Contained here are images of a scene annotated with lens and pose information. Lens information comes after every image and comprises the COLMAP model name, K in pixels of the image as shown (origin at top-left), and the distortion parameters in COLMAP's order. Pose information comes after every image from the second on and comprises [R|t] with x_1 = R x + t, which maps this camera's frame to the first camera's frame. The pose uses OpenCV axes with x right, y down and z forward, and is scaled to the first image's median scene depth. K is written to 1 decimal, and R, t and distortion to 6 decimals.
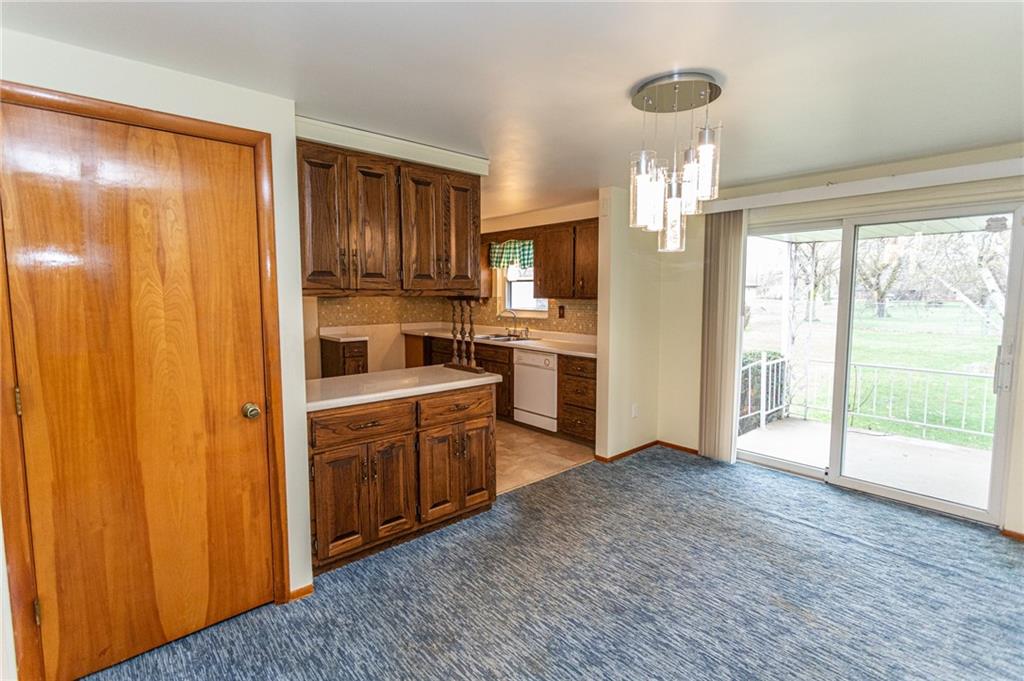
lens RADIAL K [[475.9, 0, 512.0], [0, 475.9, 340.5], [0, 0, 1]] dist [-0.002301, -0.000445]
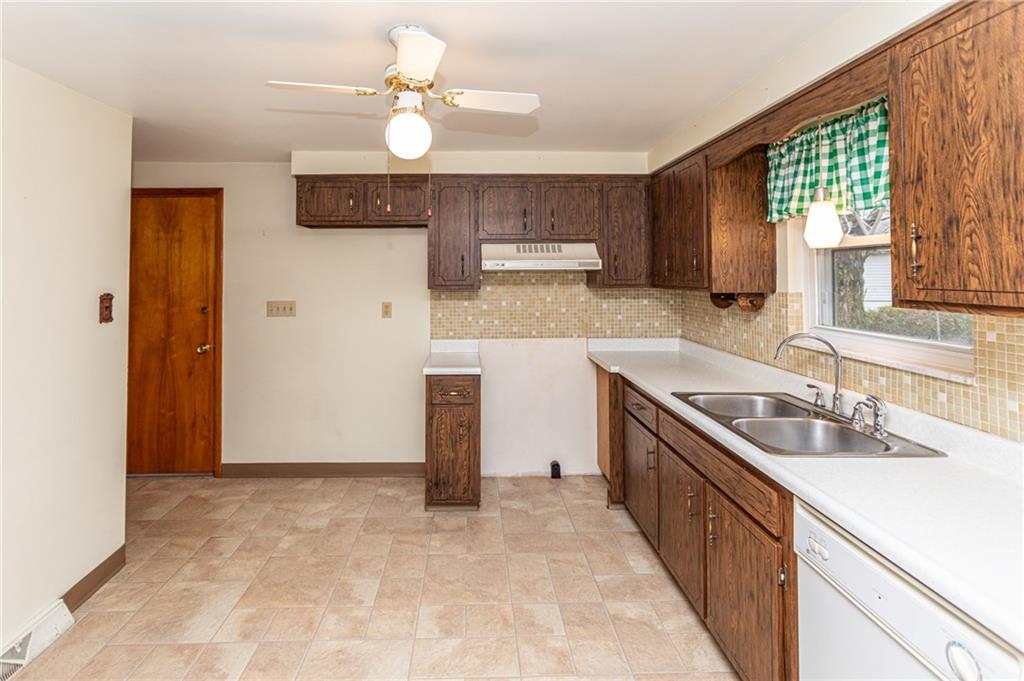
lens RADIAL K [[507.9, 0, 507.9], [0, 507.9, 270.7], [0, 0, 1]] dist [0.000050, -0.000398]
pose [[0.792236, -0.001882, -0.610212, 0.043871], [-0.067117, 0.993659, -0.090203, -0.063440], [0.606512, 0.112418, 0.787086, 0.593665]]
